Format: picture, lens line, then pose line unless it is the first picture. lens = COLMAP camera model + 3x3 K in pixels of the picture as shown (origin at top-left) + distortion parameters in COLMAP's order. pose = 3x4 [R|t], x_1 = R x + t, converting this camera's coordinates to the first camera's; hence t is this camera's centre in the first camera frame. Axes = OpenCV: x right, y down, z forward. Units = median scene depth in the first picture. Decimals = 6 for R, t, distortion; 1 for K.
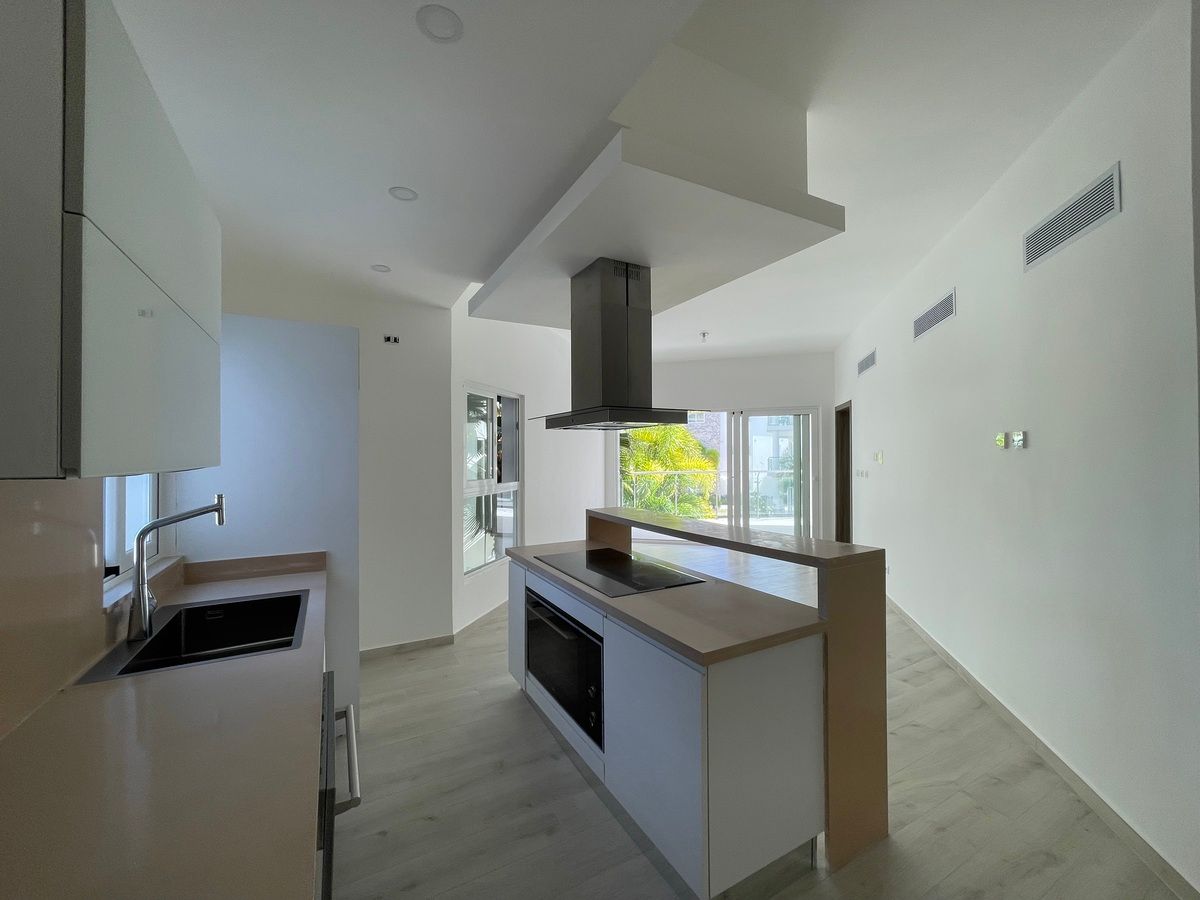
lens RADIAL K [[484.1, 0, 597.8], [0, 484.1, 455.1], [0, 0, 1]] dist [0.002681, 0.000426]
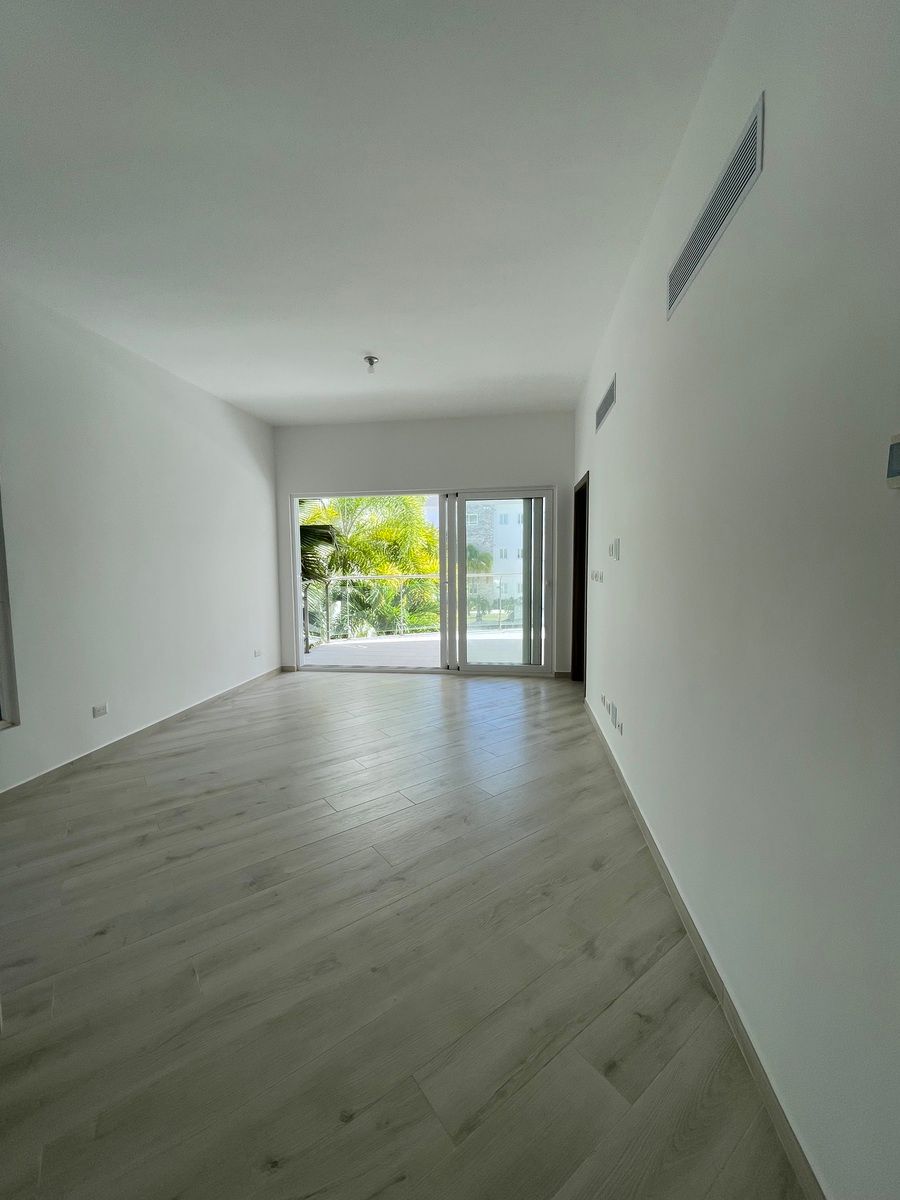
lens RADIAL K [[484.1, 0, 448.4], [0, 484.1, 602.2], [0, 0, 1]] dist [0.002681, 0.000426]
pose [[0.990132, -0.015722, 0.139254, 0.177104], [0.003472, 0.996134, 0.087778, 0.010145], [-0.140096, -0.086429, 0.986359, 0.256073]]
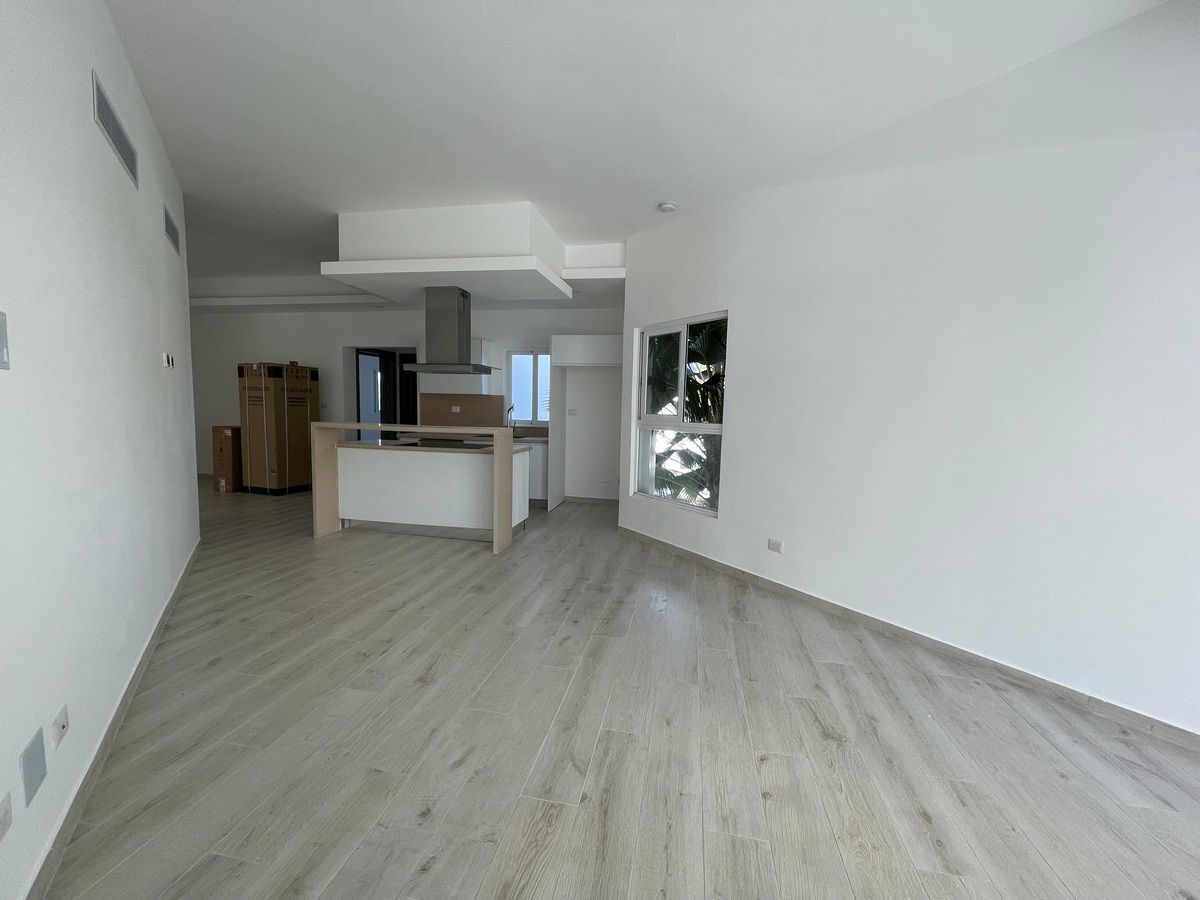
lens RADIAL K [[484.1, 0, 597.8], [0, 484.1, 455.1], [0, 0, 1]] dist [0.002681, 0.000426]
pose [[-0.637341, 0.066296, -0.767725, 0.370498], [-0.021679, 0.994355, 0.103863, 0.018100], [0.770277, 0.082840, -0.632306, 0.875263]]
